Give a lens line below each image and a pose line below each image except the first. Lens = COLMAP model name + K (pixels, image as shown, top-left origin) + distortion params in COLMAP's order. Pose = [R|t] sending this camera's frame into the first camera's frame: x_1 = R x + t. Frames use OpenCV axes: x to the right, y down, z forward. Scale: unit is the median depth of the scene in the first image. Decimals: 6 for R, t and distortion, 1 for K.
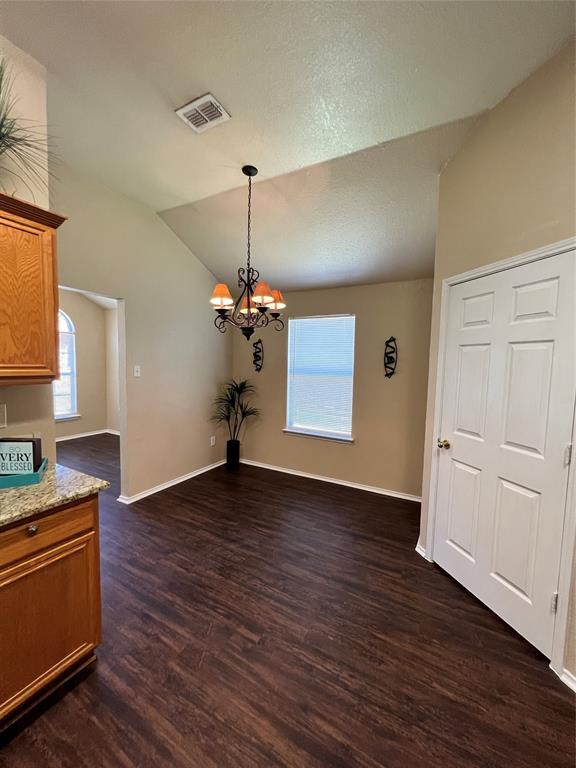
lens RADIAL K [[306.3, 0, 291.6], [0, 306.3, 384.2], [0, 0, 1]] dist [-0.004083, 0.000580]
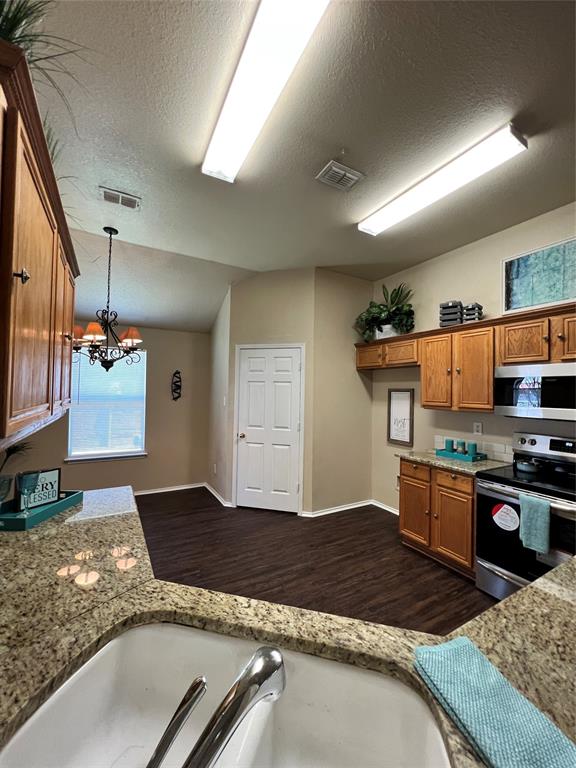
lens RADIAL K [[306.3, 0, 289.5], [0, 306.3, 383.3], [0, 0, 1]] dist [-0.004083, 0.000580]
pose [[0.518916, 0.008461, 0.854783, -0.579972], [0.053414, 0.997676, -0.042301, -0.012447], [-0.853155, 0.067608, 0.517258, -0.125763]]
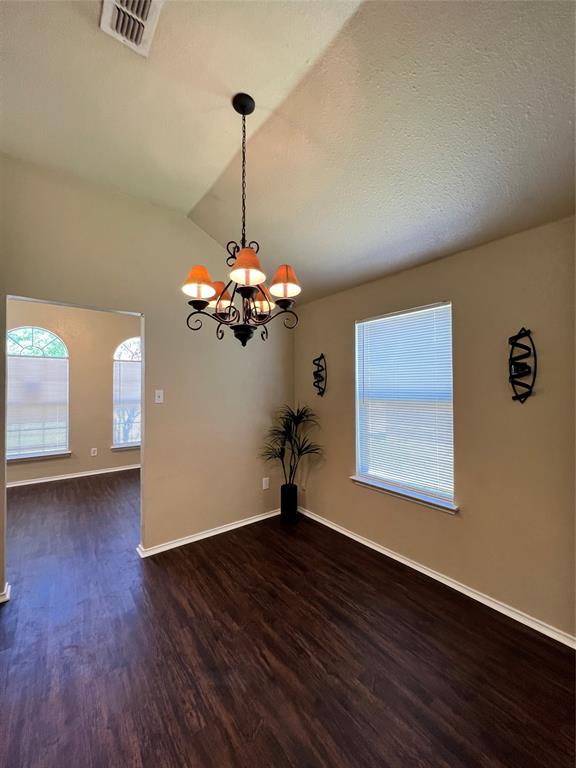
lens RADIAL K [[306.3, 0, 289.7], [0, 306.3, 384.0], [0, 0, 1]] dist [-0.004083, 0.000580]
pose [[0.917406, -0.029623, -0.396849, 0.158383], [-0.006578, 0.995961, -0.089551, -0.002800], [0.397899, 0.084765, 0.913505, 0.339179]]
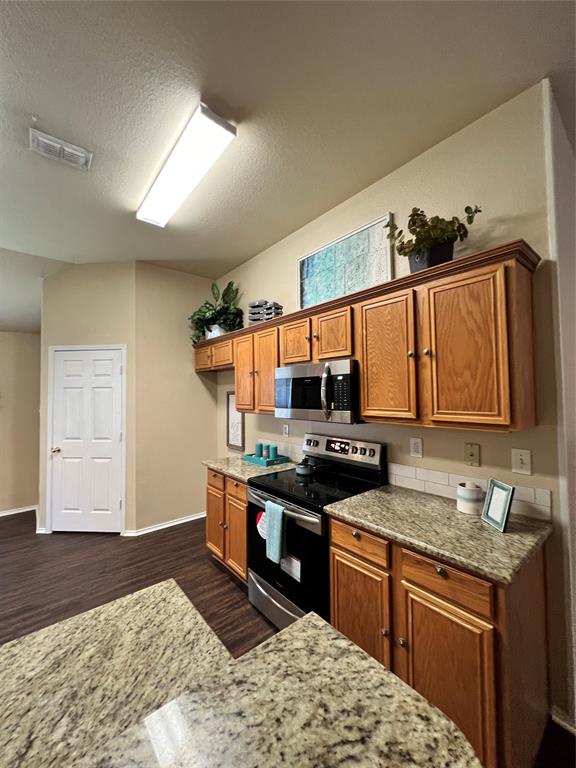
lens RADIAL K [[306.3, 0, 288.6], [0, 306.3, 383.6], [0, 0, 1]] dist [-0.004083, 0.000580]
pose [[0.360233, 0.000606, 0.932862, -0.347269], [0.086000, 0.995720, -0.033856, 0.007331], [-0.928890, 0.092423, 0.358639, -0.456369]]
